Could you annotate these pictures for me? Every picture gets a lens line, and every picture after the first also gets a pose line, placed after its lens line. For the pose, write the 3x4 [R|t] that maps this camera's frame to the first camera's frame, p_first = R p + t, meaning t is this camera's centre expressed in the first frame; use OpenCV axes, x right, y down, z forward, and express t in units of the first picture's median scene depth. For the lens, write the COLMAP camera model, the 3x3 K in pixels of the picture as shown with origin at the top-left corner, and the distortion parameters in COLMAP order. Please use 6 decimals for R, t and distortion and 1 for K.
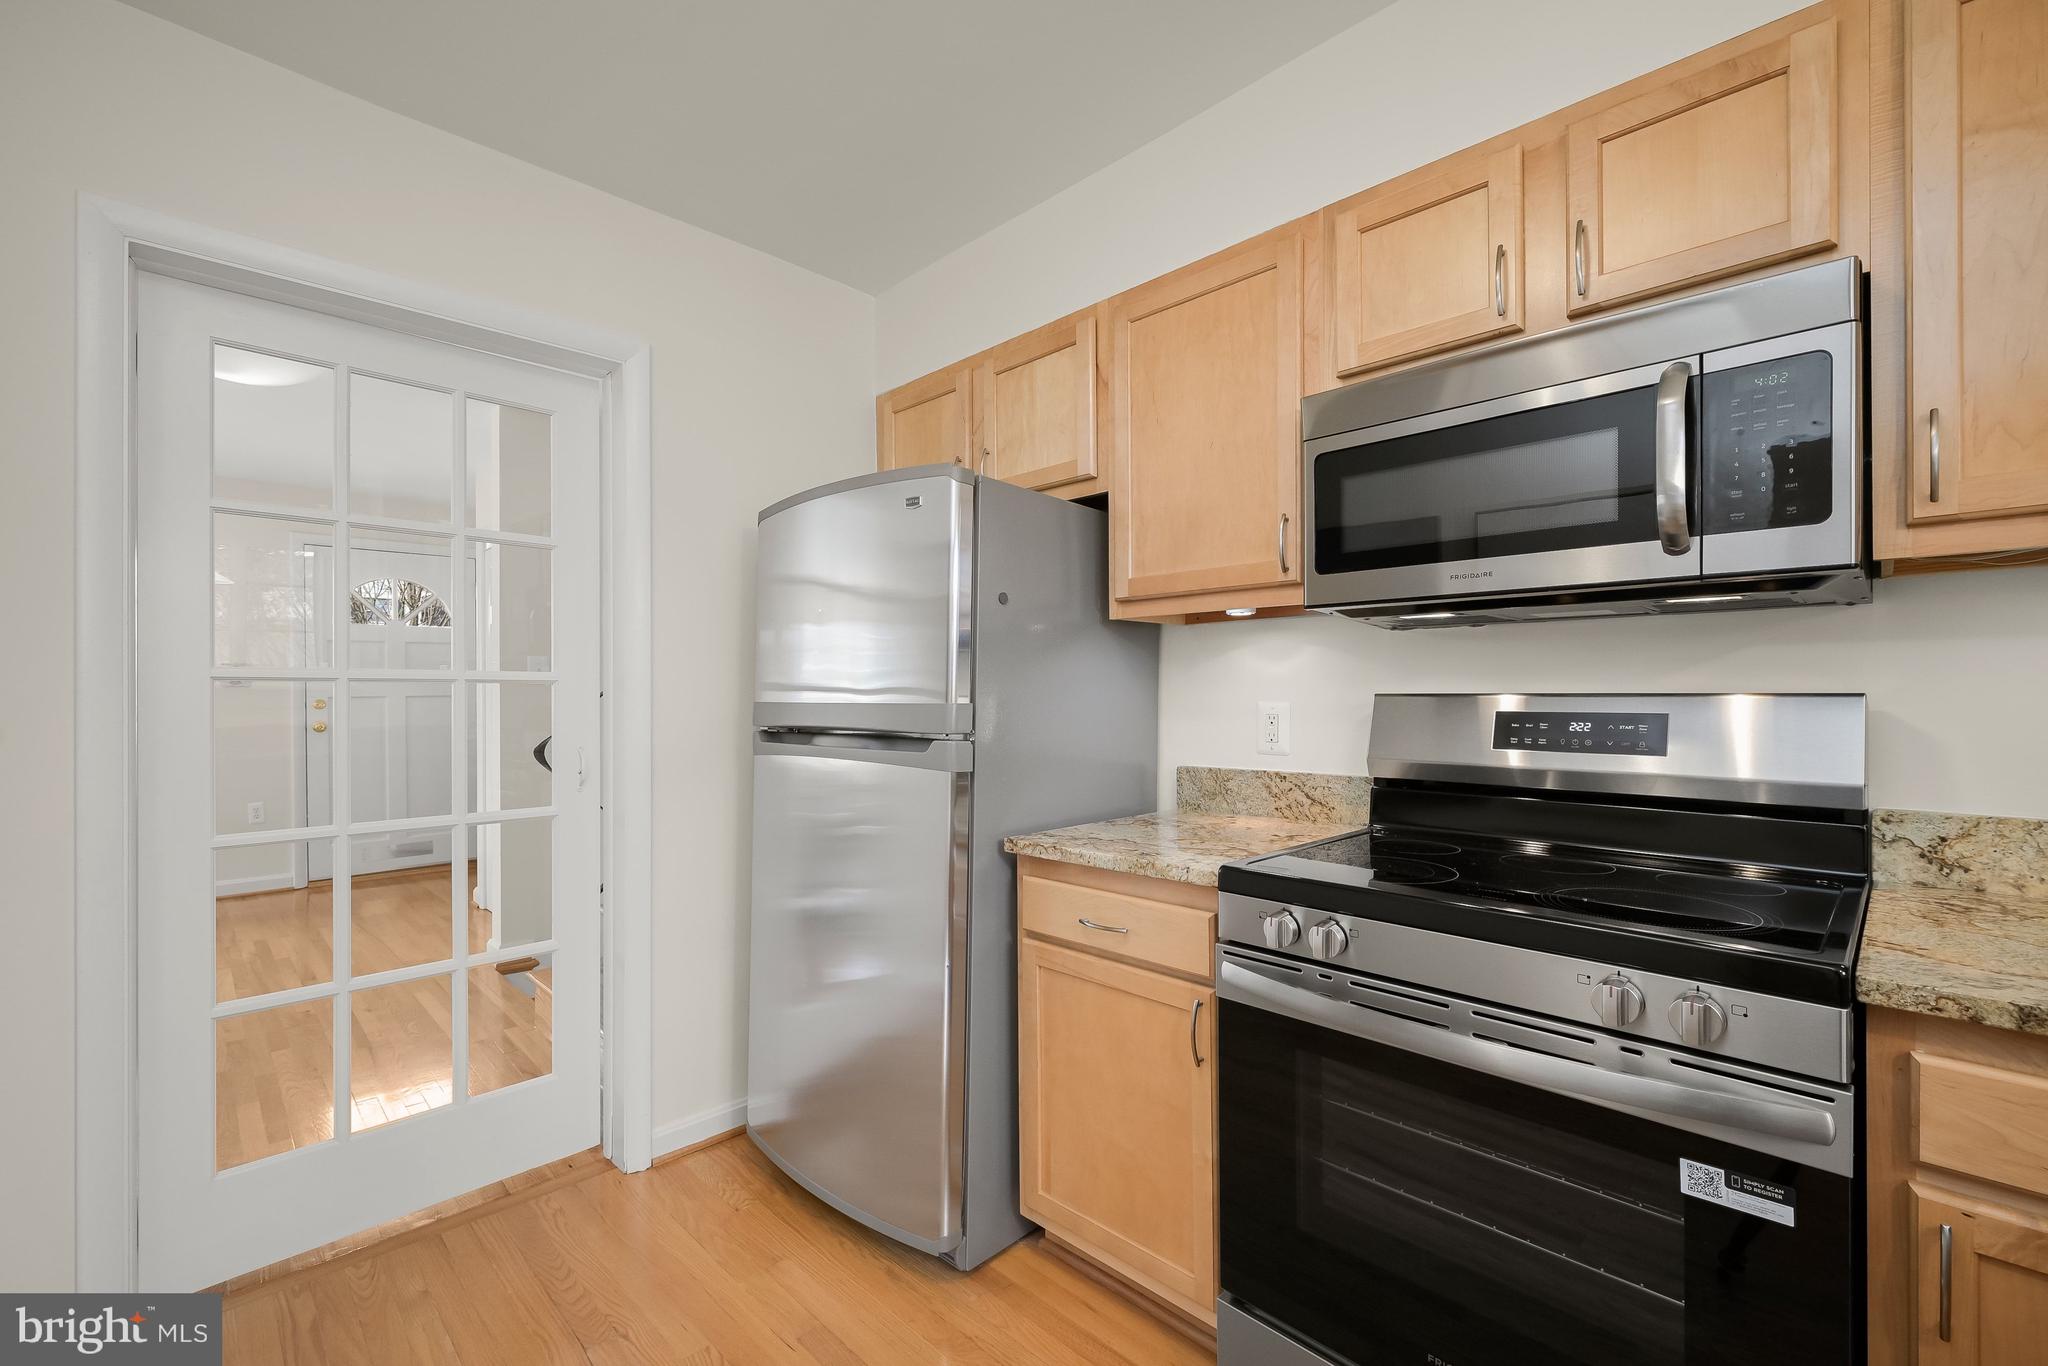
lens RADIAL K [[872.4, 0, 1025.8], [0, 872.4, 690.6], [0, 0, 1]] dist [-0.003619, -0.000738]
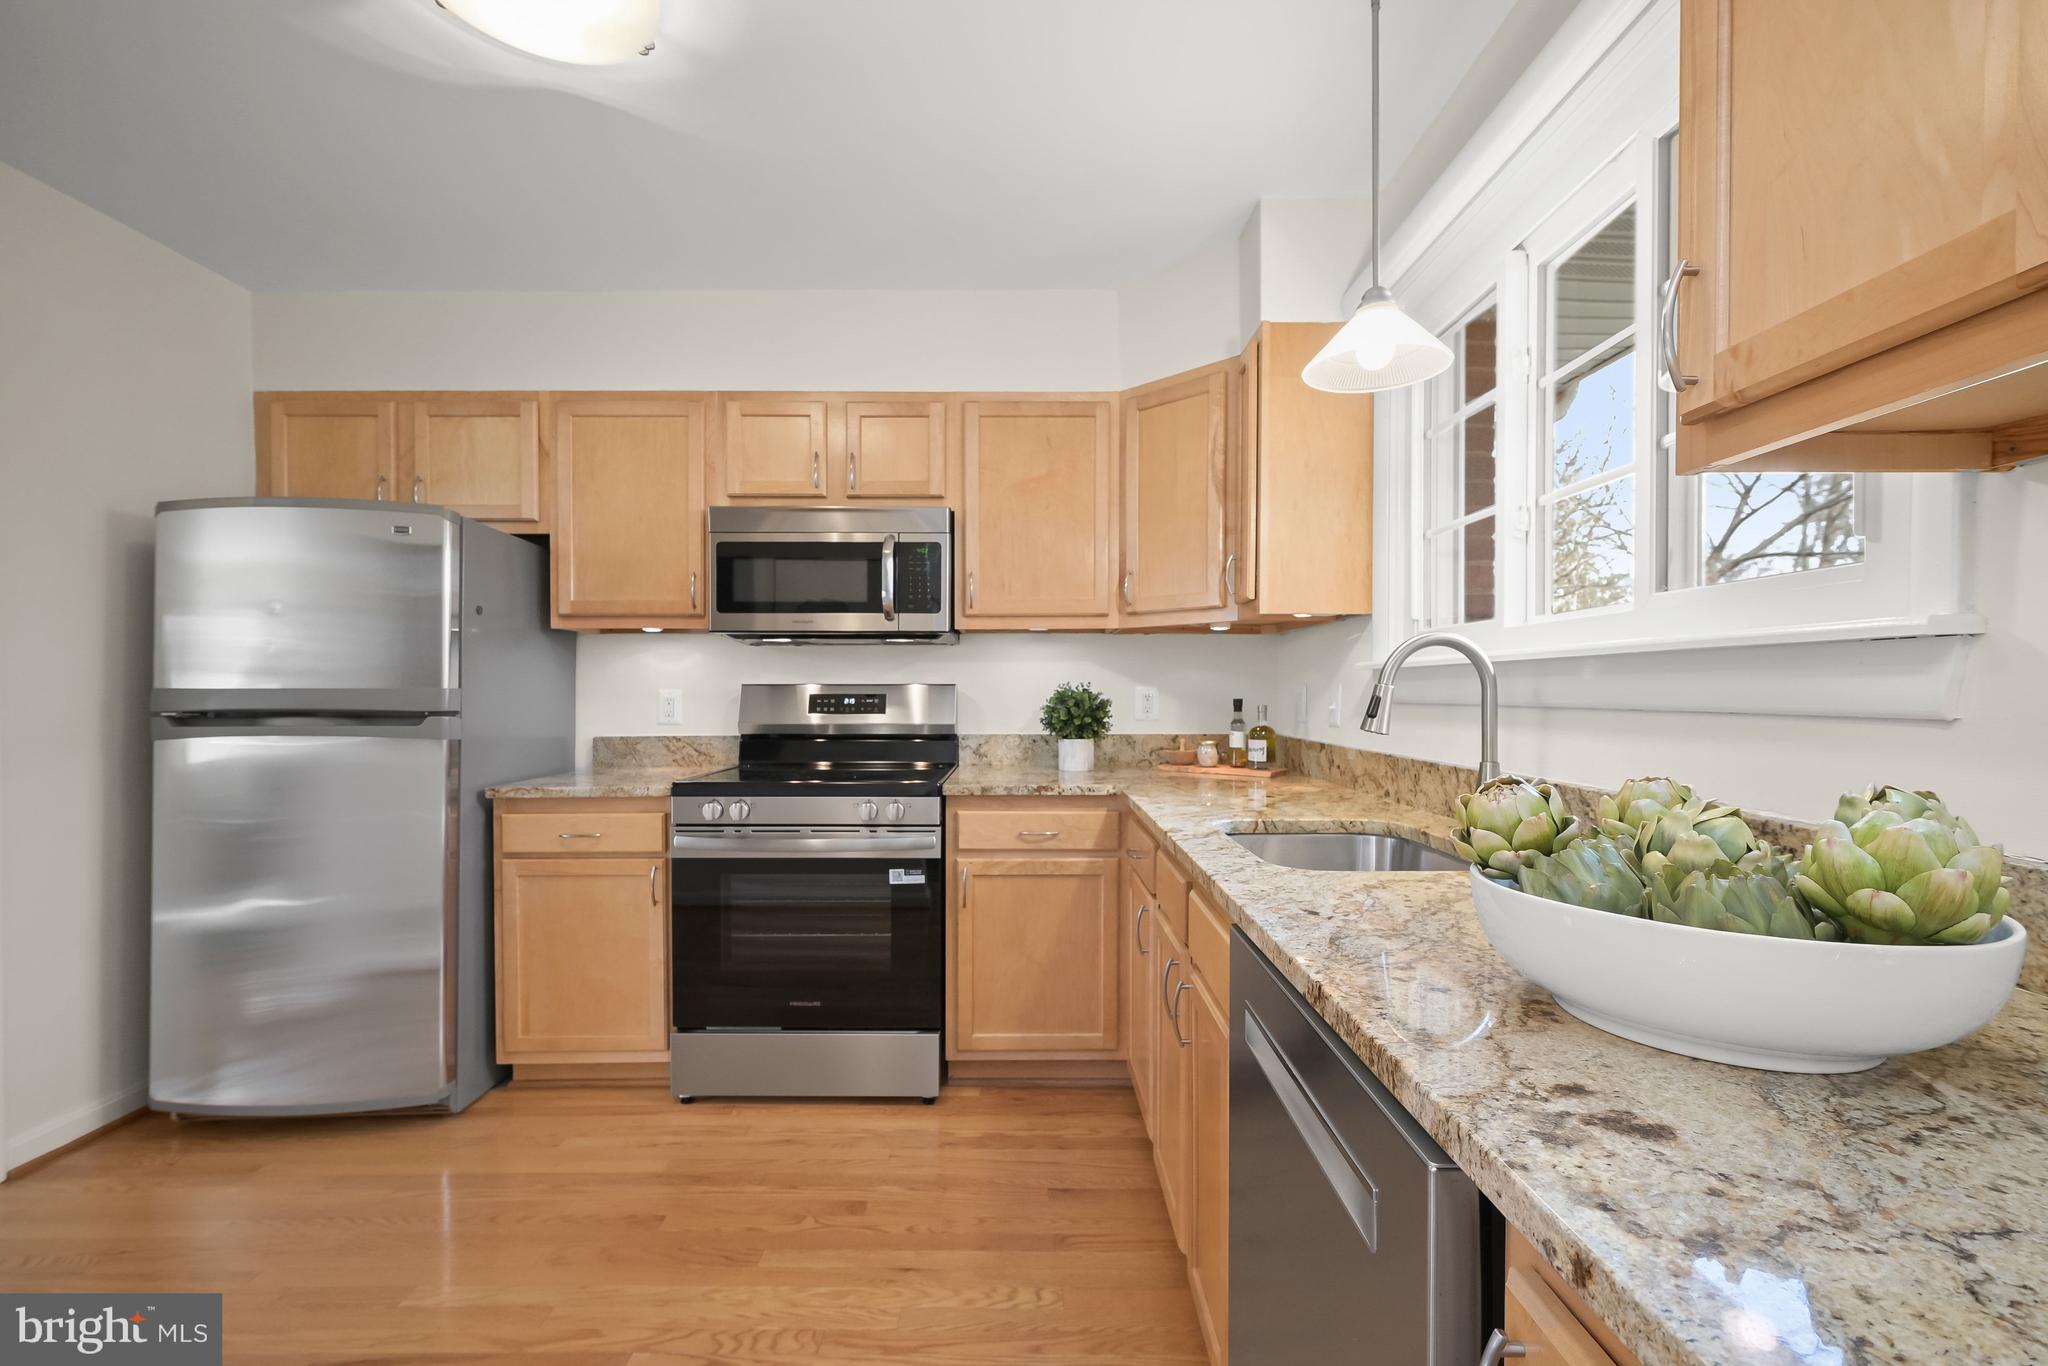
lens RADIAL K [[872.4, 0, 1025.8], [0, 872.4, 690.6], [0, 0, 1]] dist [-0.003619, -0.000738]
pose [[0.702234, 0.002659, 0.711942, -0.438944], [-0.003695, 0.999993, -0.000091, 0.015843], [-0.711937, -0.002567, 0.702239, -0.600670]]
